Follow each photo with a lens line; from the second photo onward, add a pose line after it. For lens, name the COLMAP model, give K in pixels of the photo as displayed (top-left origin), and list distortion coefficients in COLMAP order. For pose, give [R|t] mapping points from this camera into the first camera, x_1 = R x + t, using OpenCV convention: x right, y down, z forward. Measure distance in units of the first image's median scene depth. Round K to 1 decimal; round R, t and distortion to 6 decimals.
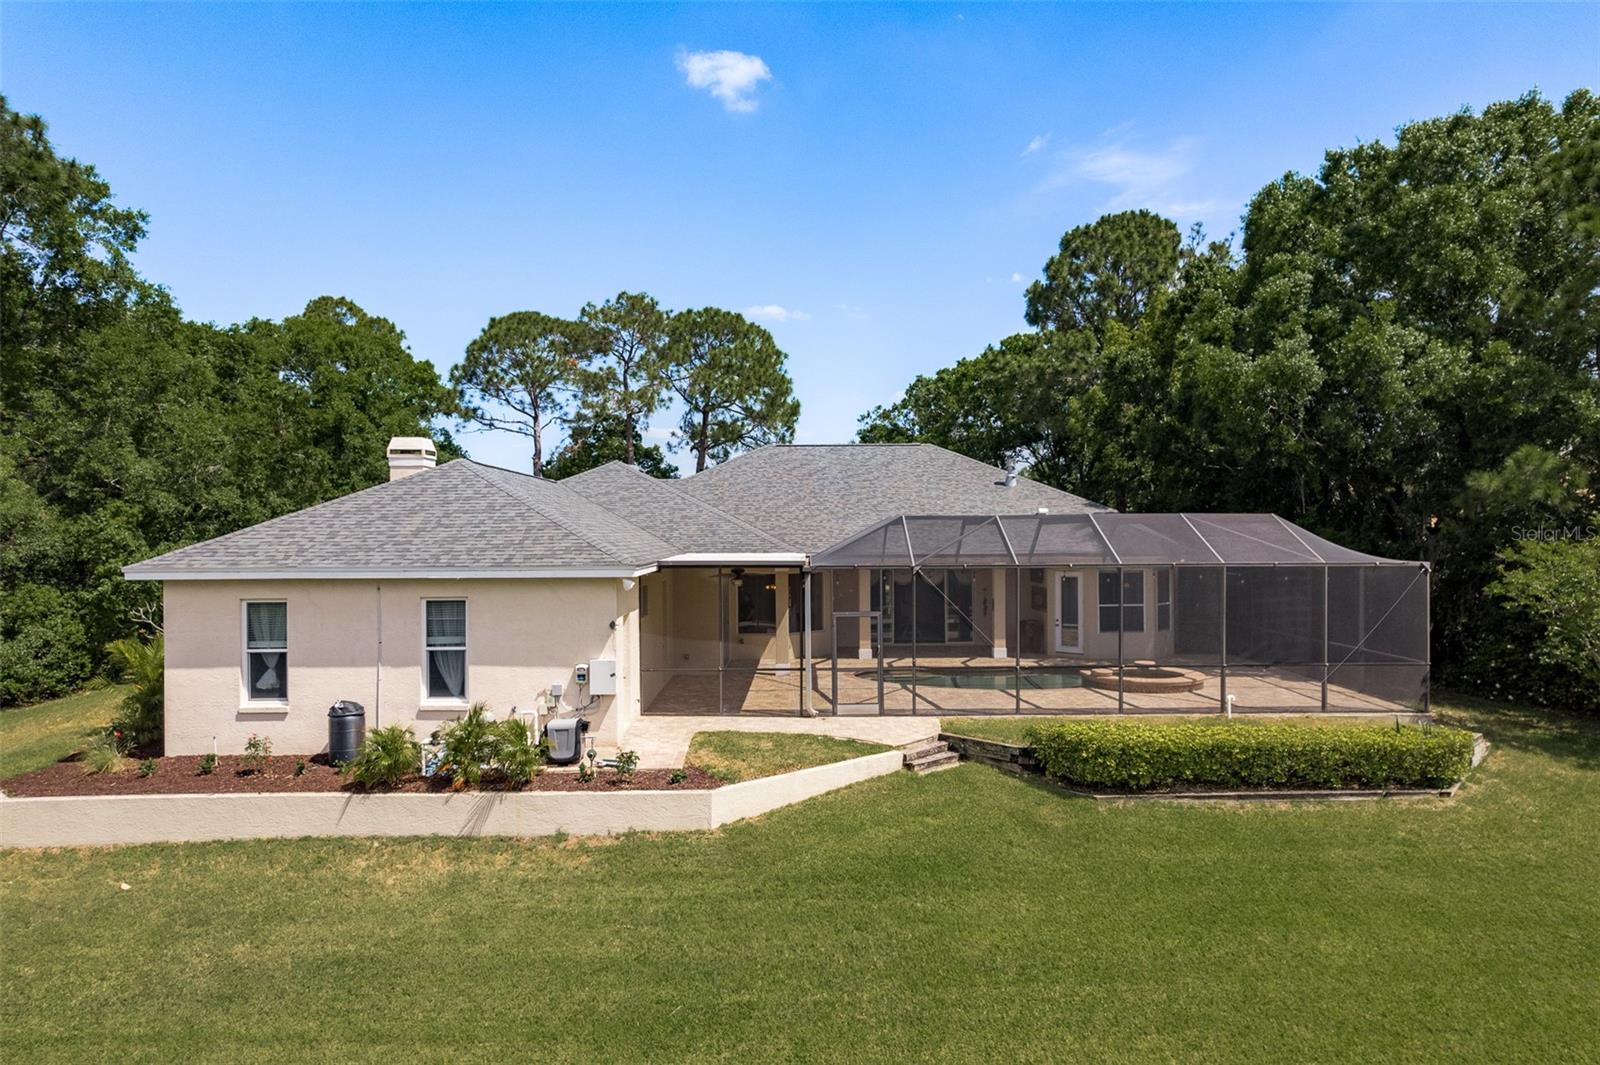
lens RADIAL K [[1032.0, 0, 811.8], [0, 1032.0, 533.3], [0, 0, 1]] dist [-0.041813, 0.071749]
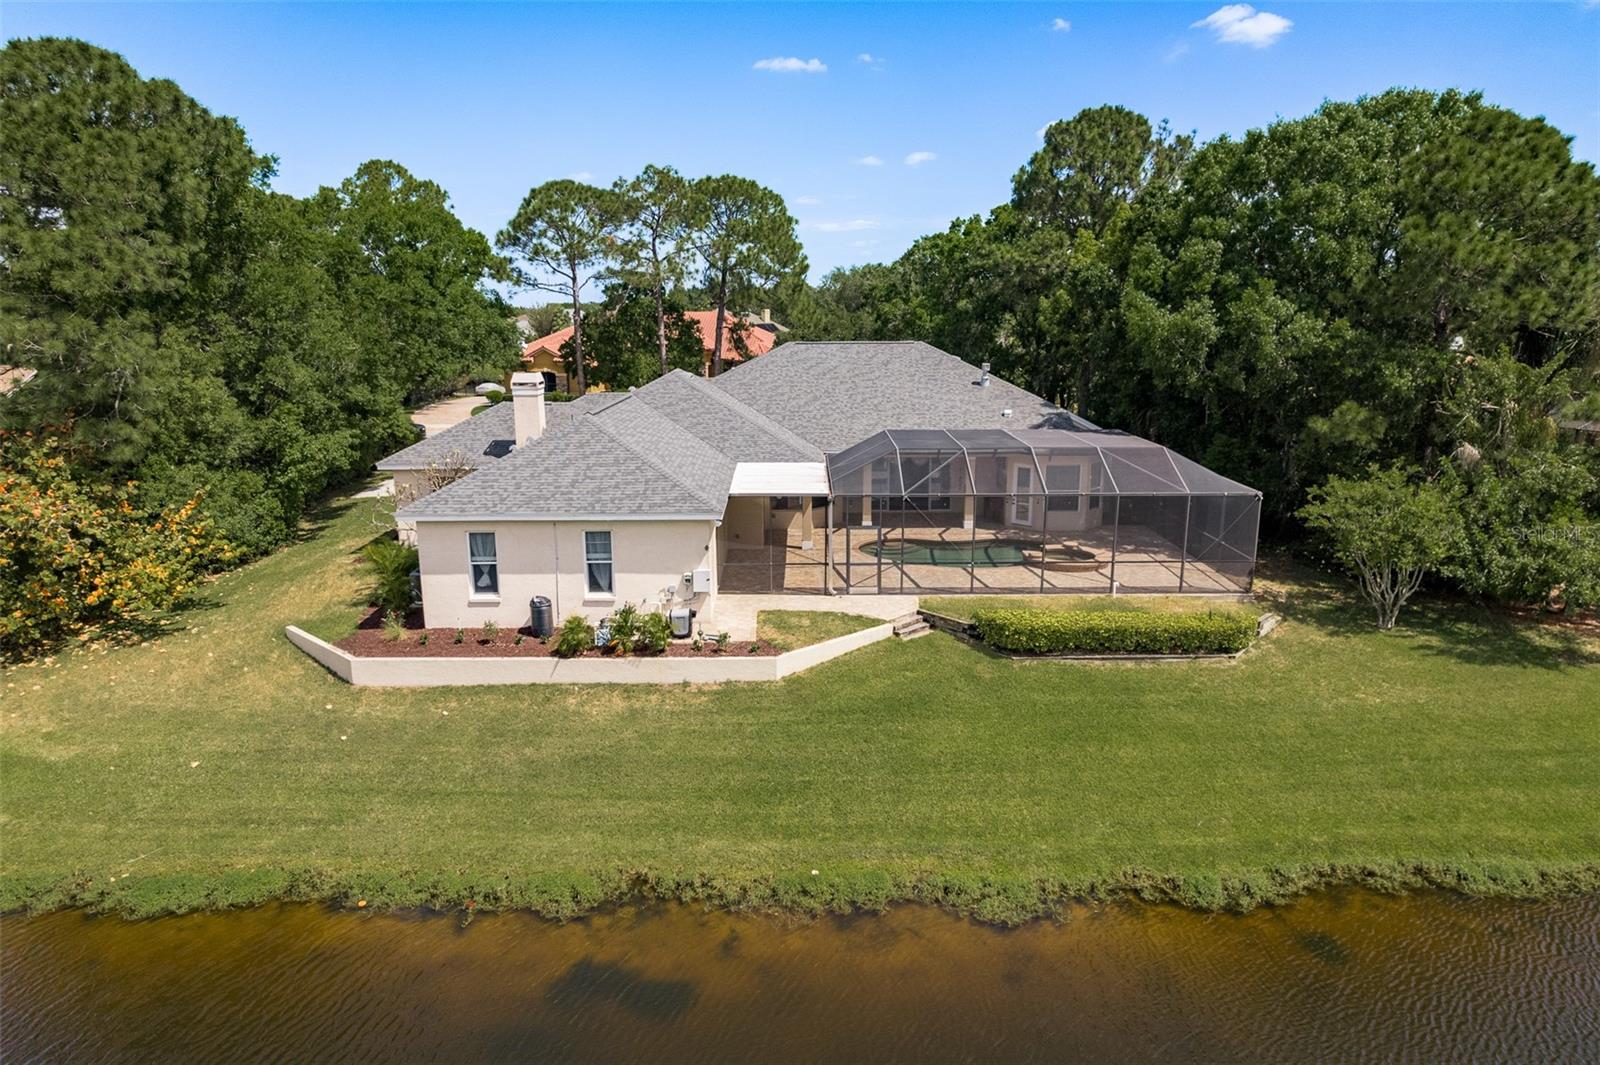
lens RADIAL K [[1032.3, 0, 797.8], [0, 1032.3, 531.9], [0, 0, 1]] dist [-0.027688, 0.050821]
pose [[0.999962, 0.004598, -0.007444, -0.045141], [-0.002909, 0.977083, 0.212839, -0.260488], [0.008252, -0.212810, 0.977059, -0.499687]]
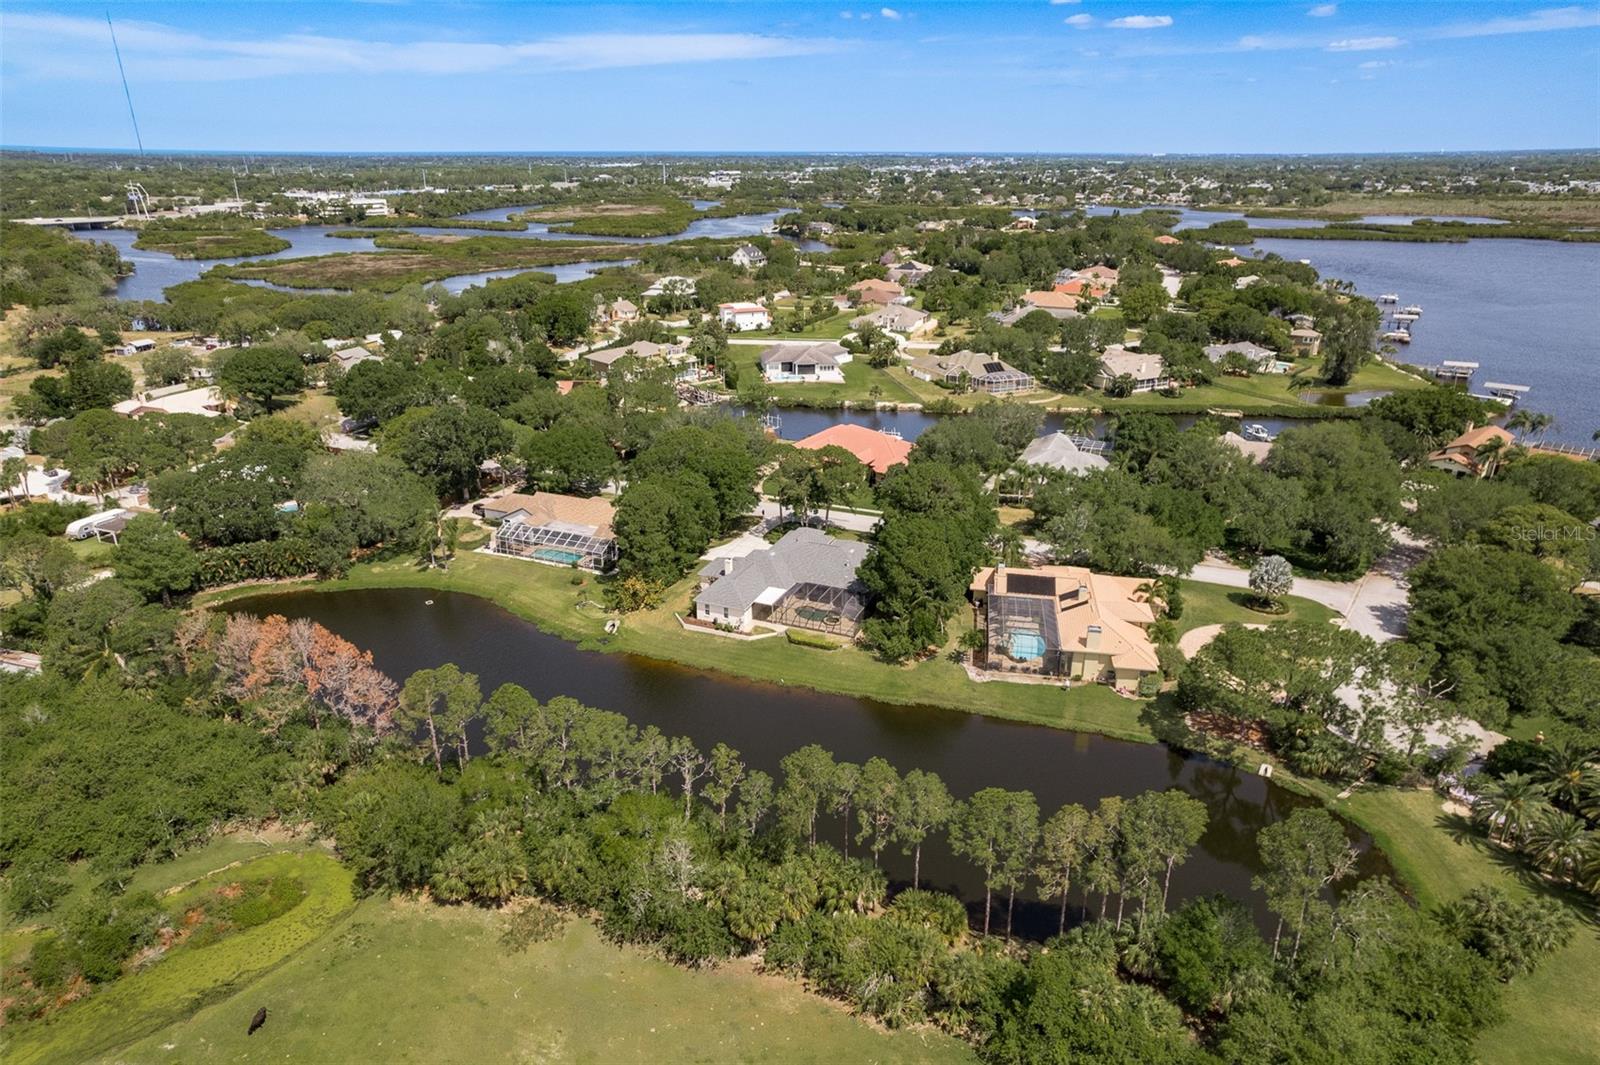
lens RADIAL K [[1032.3, 0, 797.8], [0, 1032.3, 531.9], [0, 0, 1]] dist [-0.027688, 0.050821]
pose [[0.918070, 0.147895, -0.367797, 3.196491], [-0.006990, 0.933695, 0.358000, -3.536549], [0.396357, -0.326098, 0.858231, -5.810838]]
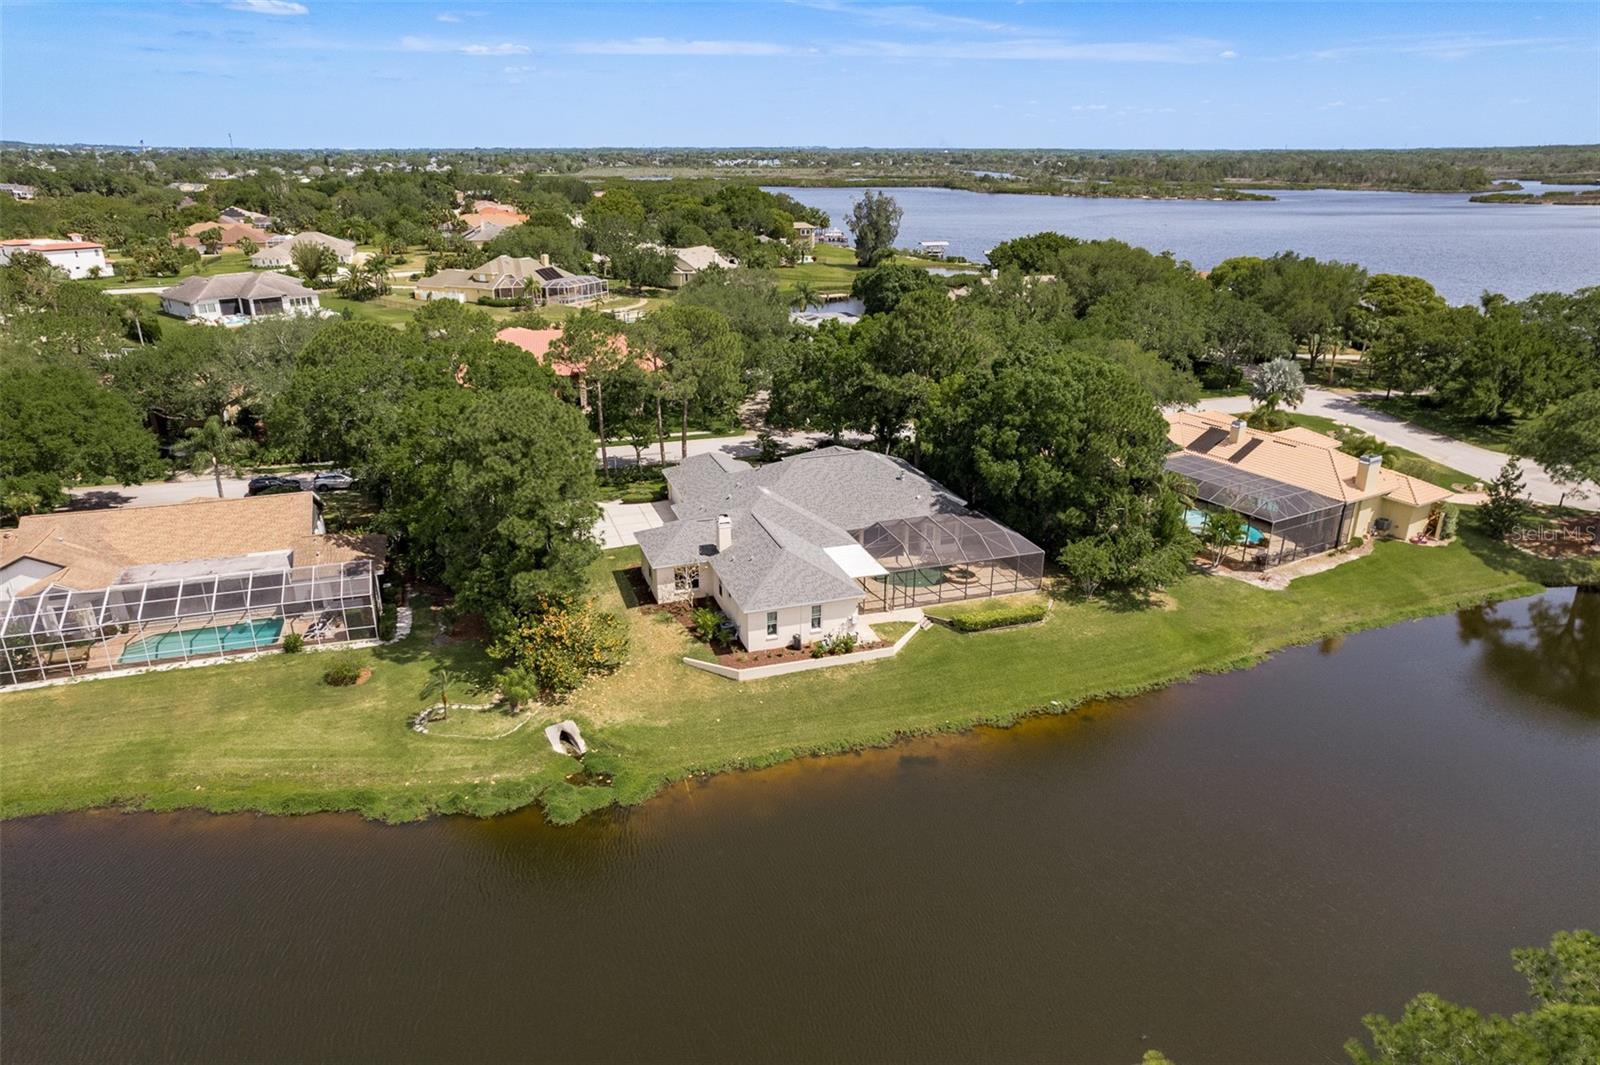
lens RADIAL K [[1032.3, 0, 797.8], [0, 1032.3, 531.9], [0, 0, 1]] dist [-0.027688, 0.050821]
pose [[0.953191, -0.098872, 0.285746, -1.482122], [-0.008845, 0.935504, 0.353205, -1.539388], [-0.302239, -0.339199, 0.890840, -2.299379]]
